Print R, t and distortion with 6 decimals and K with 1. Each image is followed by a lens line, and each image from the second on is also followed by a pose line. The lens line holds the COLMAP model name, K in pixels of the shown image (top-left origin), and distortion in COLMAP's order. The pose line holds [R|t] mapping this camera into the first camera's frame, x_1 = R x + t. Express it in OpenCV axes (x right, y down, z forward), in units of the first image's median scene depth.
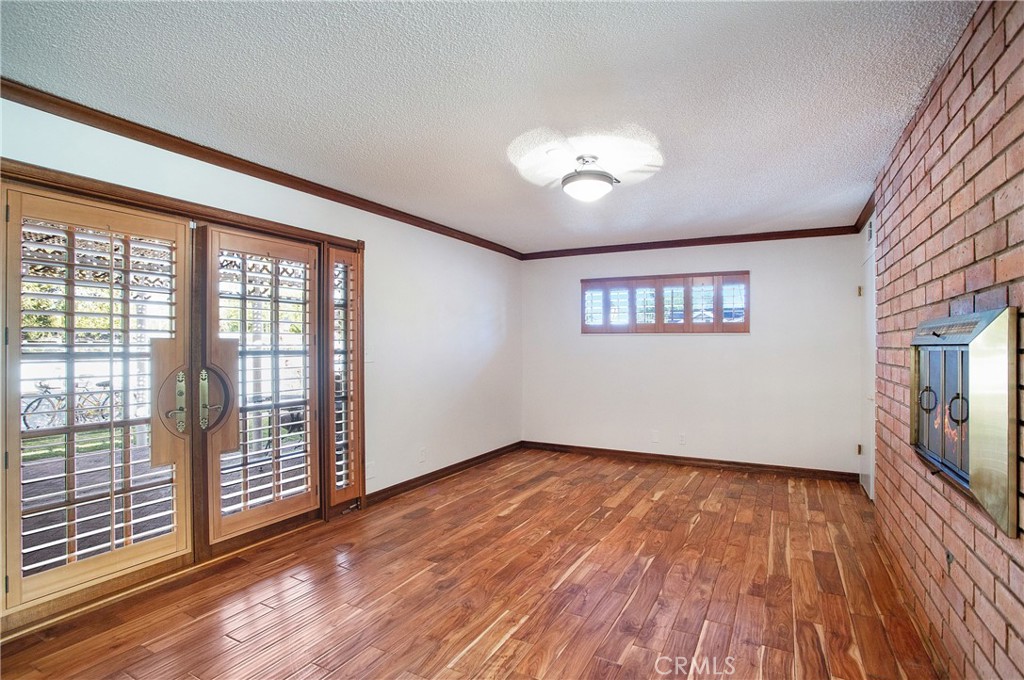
lens RADIAL K [[509.0, 0, 517.6], [0, 509.0, 340.1], [0, 0, 1]] dist [-0.027419, 0.000345]
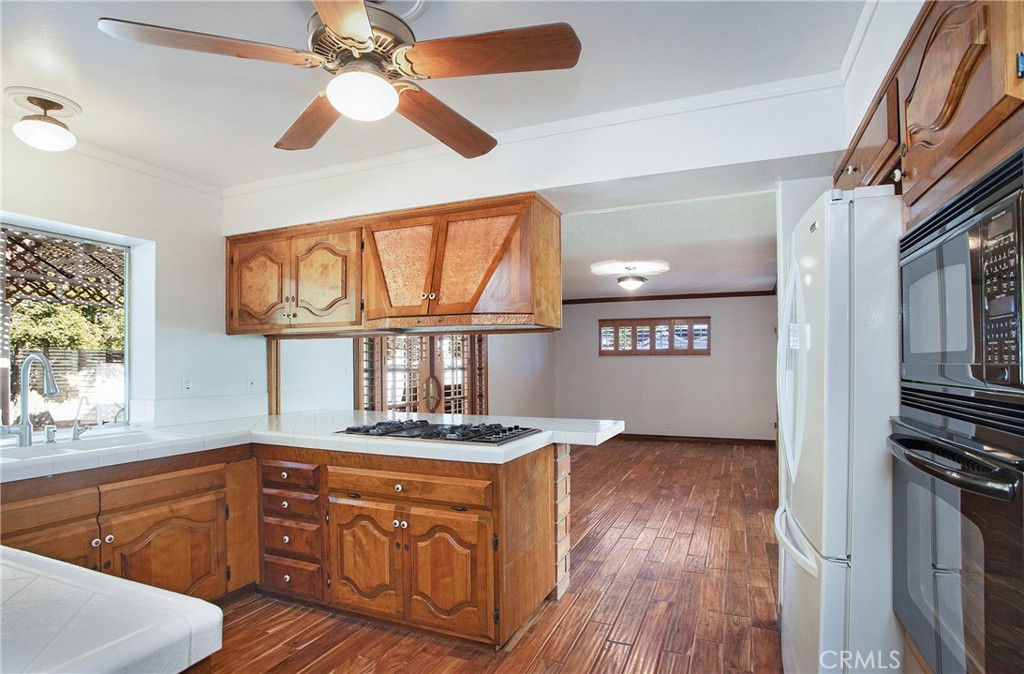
lens RADIAL K [[521.4, 0, 505.9], [0, 521.4, 363.7], [0, 0, 1]] dist [-0.020187, 0.000859]
pose [[0.997966, -0.003267, 0.063672, -0.423525], [0.002652, 0.999949, 0.009739, -0.011360], [-0.063700, -0.009551, 0.997923, -0.872260]]
